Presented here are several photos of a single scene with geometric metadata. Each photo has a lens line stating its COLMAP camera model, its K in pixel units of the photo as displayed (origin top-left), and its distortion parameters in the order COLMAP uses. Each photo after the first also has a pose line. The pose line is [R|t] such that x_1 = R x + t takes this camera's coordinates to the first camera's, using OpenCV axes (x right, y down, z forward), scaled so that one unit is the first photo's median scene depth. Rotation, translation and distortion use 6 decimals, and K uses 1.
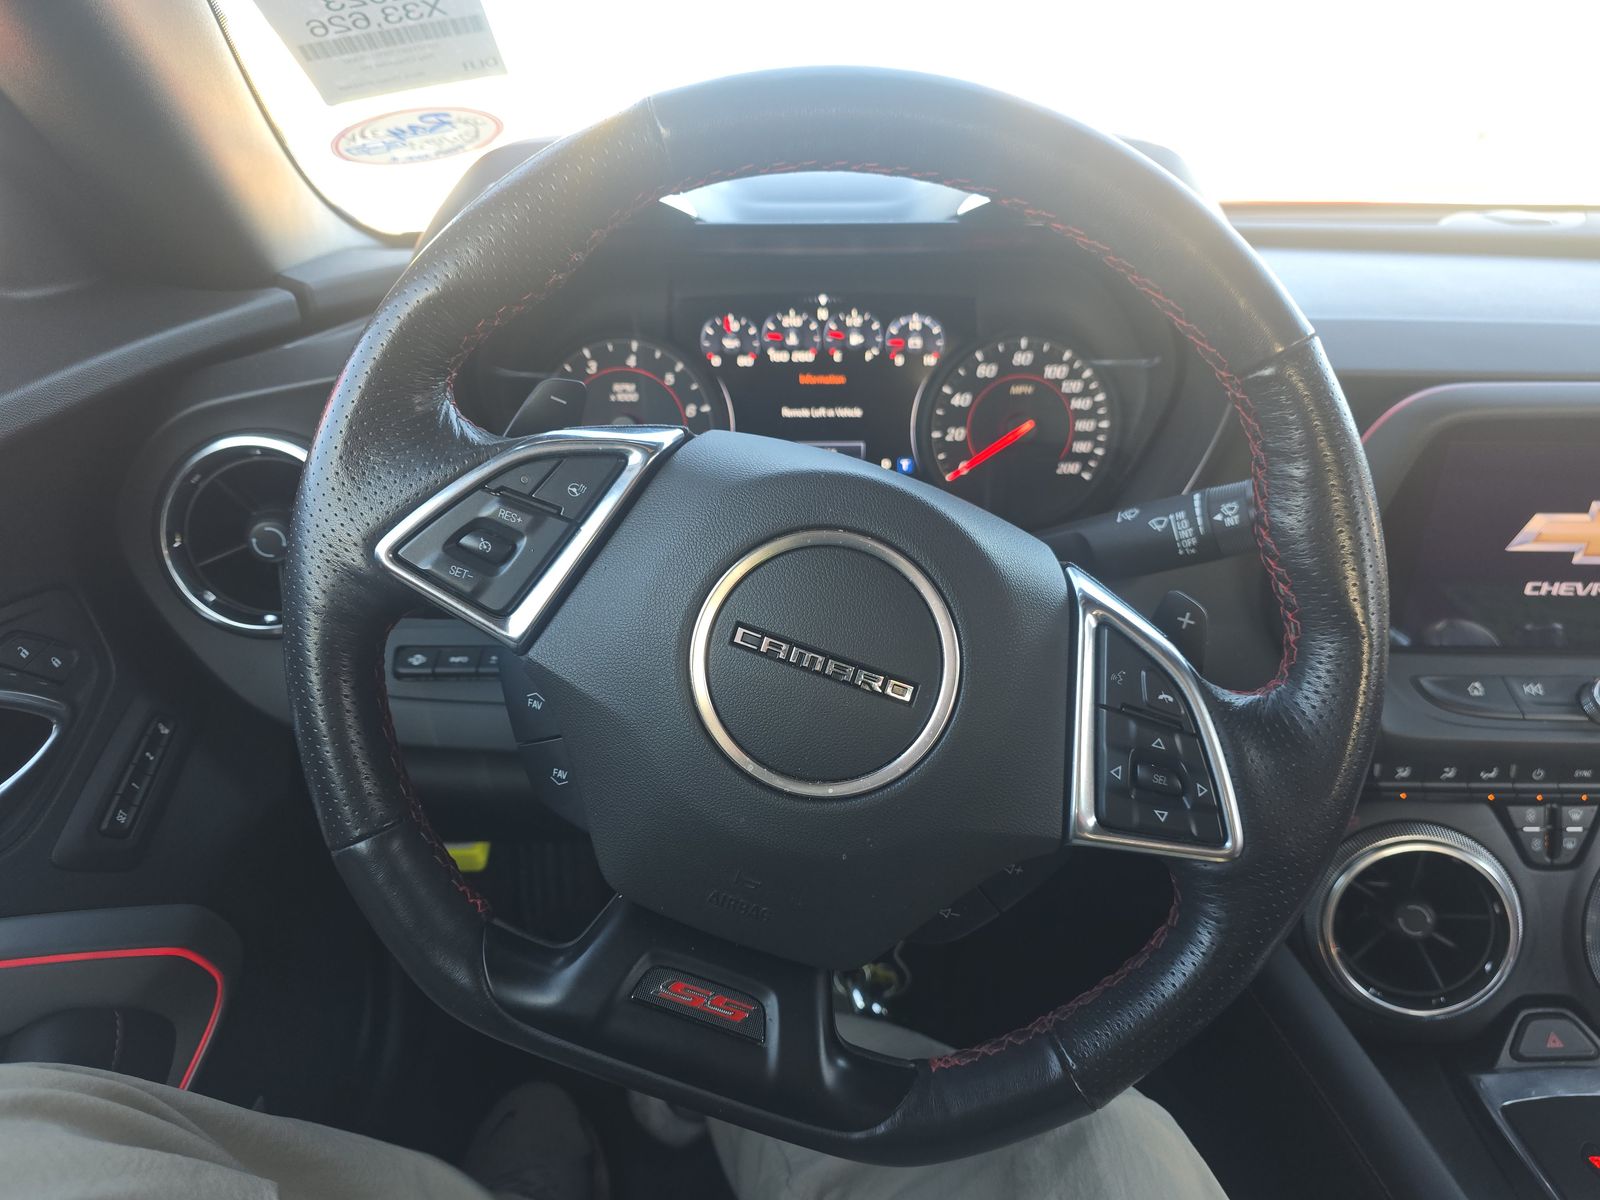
lens RADIAL K [[1049.3, 0, 799.9], [0, 1049.3, 609.3], [0, 0, 1]] dist [0.012327, -0.014933]
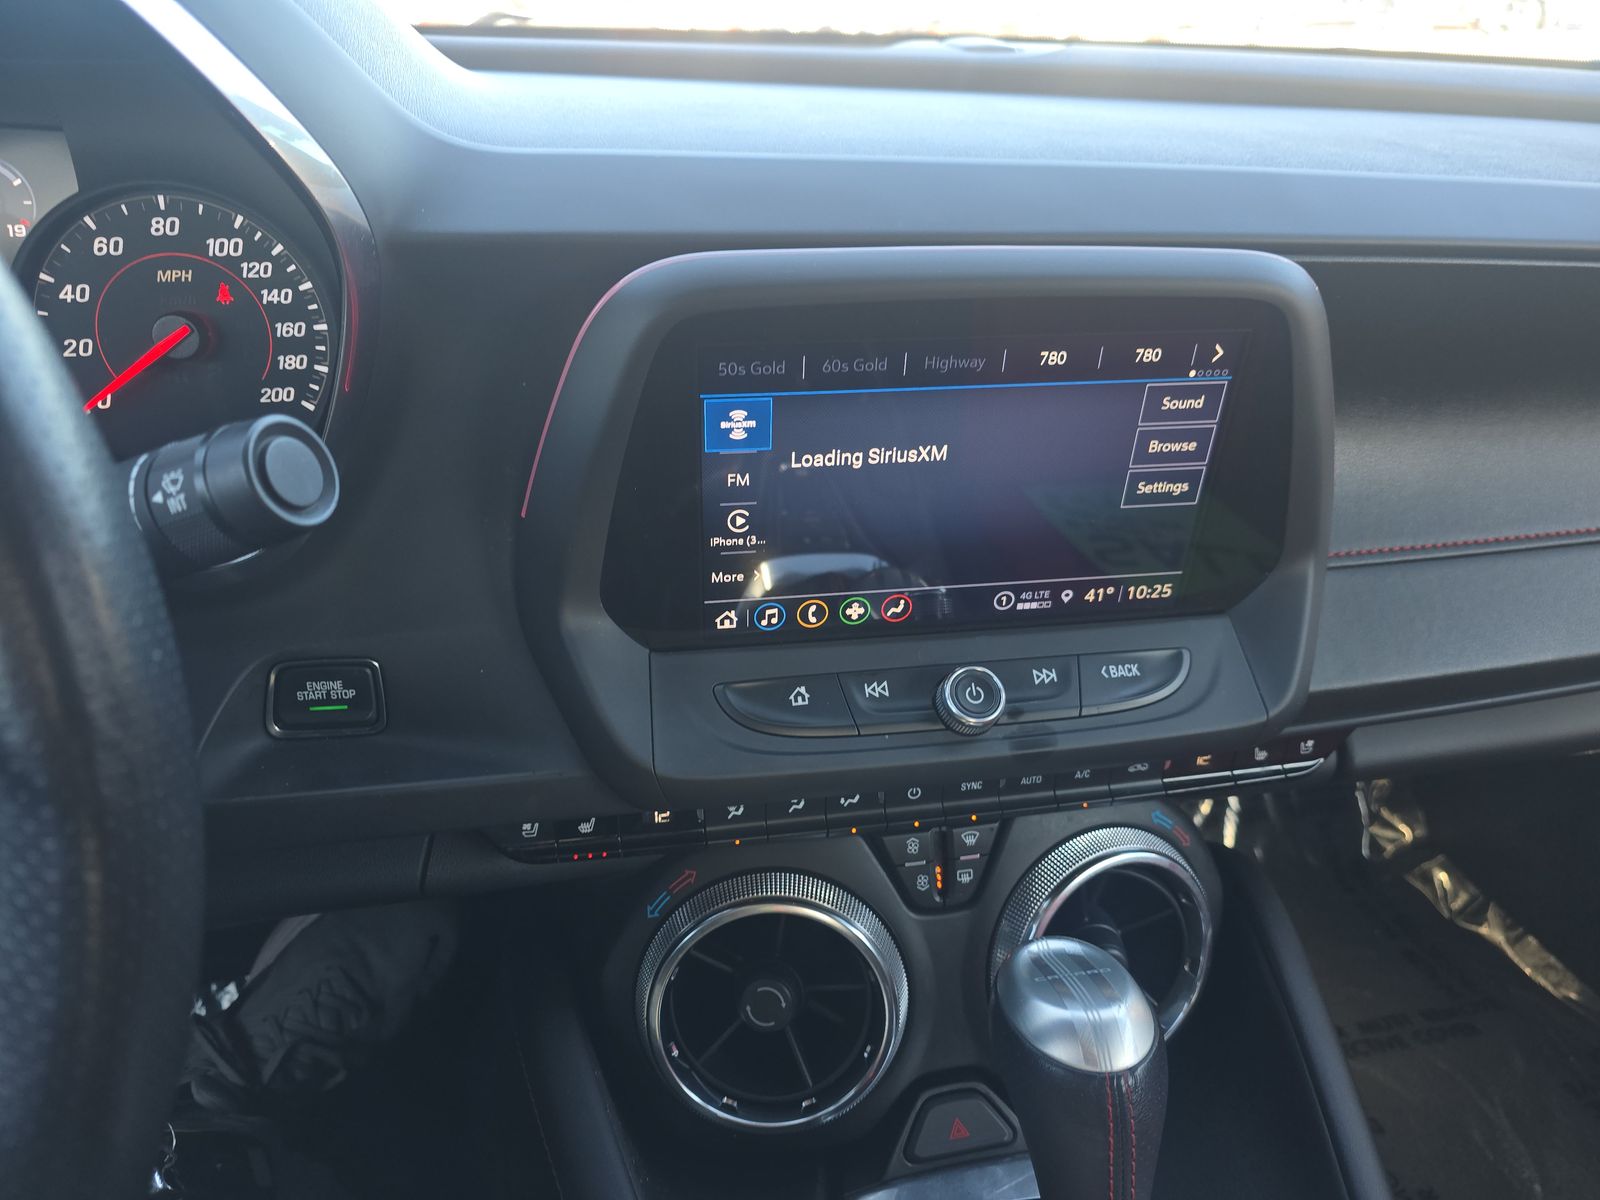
lens RADIAL K [[1049.3, 0, 798.6], [0, 1049.3, 591.0], [0, 0, 1]] dist [0.012327, -0.014933]
pose [[0.978528, -0.074724, 0.192091, 0.448436], [0.059879, 0.994835, 0.081968, -0.046026], [-0.197224, -0.068705, 0.977948, 0.276765]]
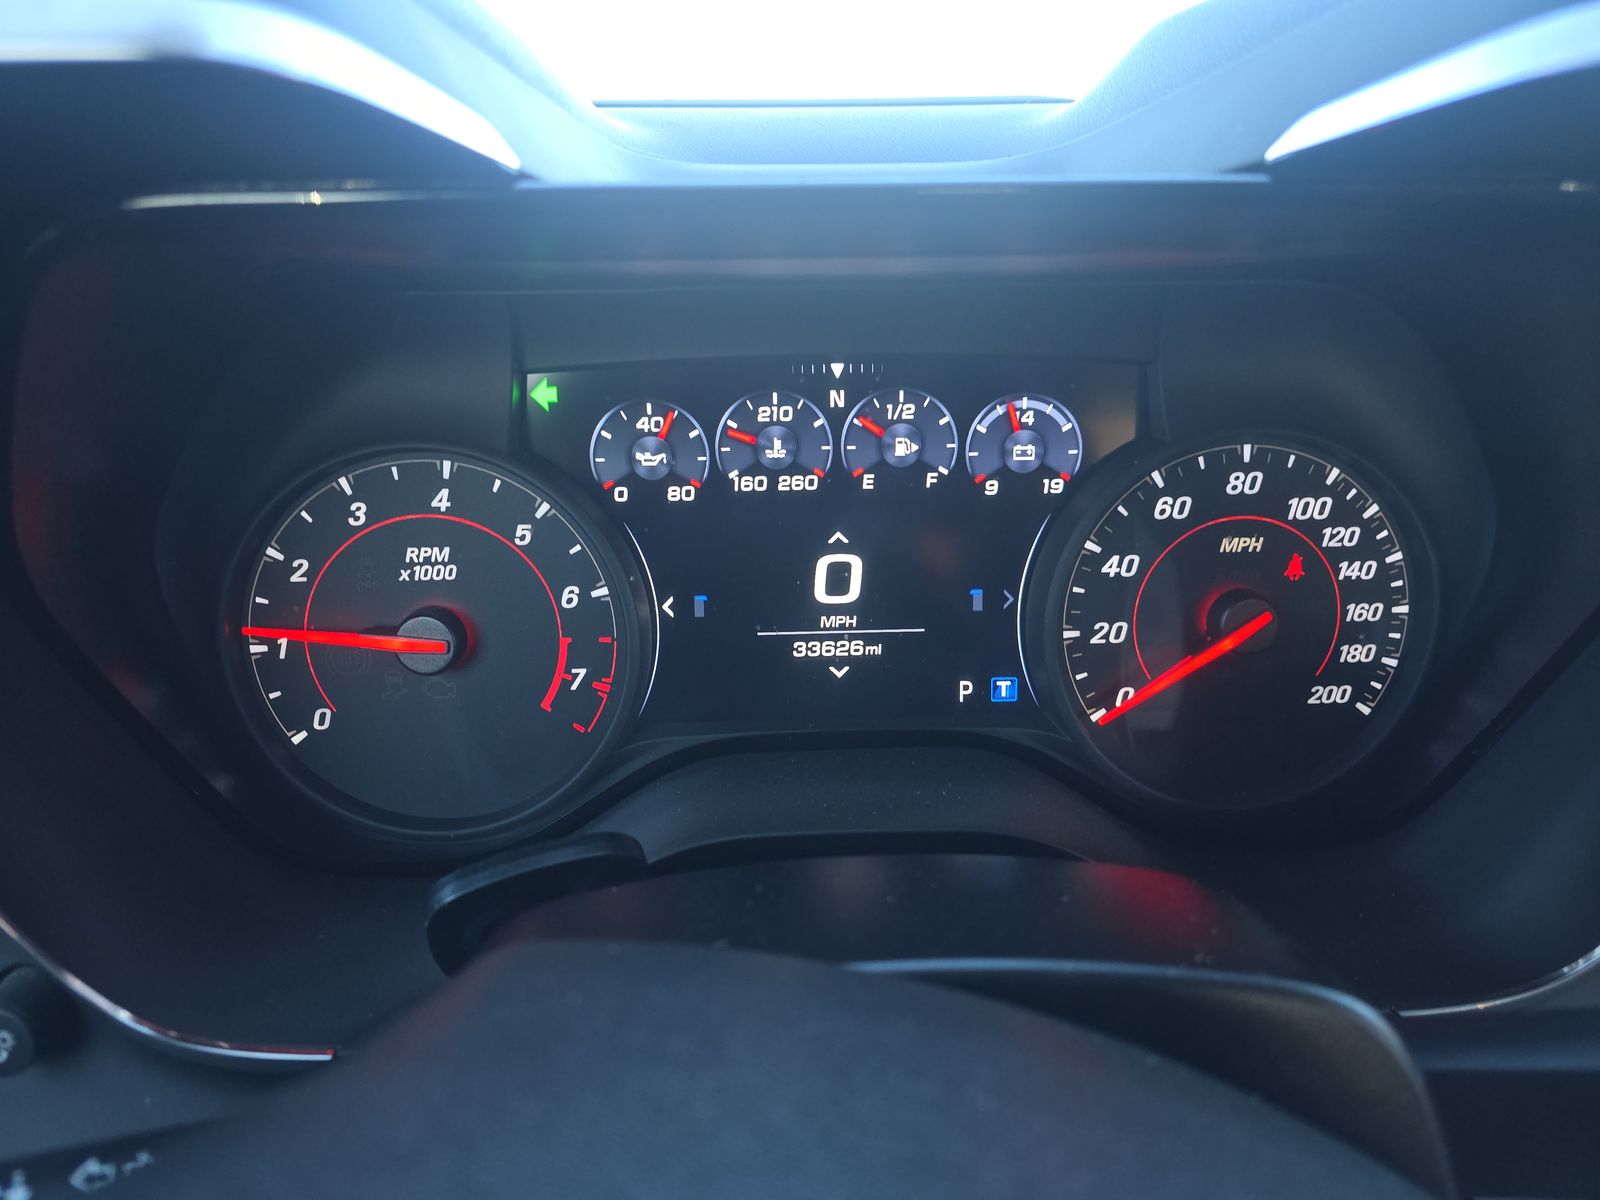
lens RADIAL K [[1049.3, 0, 803.9], [0, 1049.3, 597.8], [0, 0, 1]] dist [0.012327, -0.014933]
pose [[0.998702, -0.020155, 0.046767, -0.018646], [0.021675, 0.999245, -0.032241, -0.172402], [-0.046082, 0.033213, 0.998385, 0.515080]]
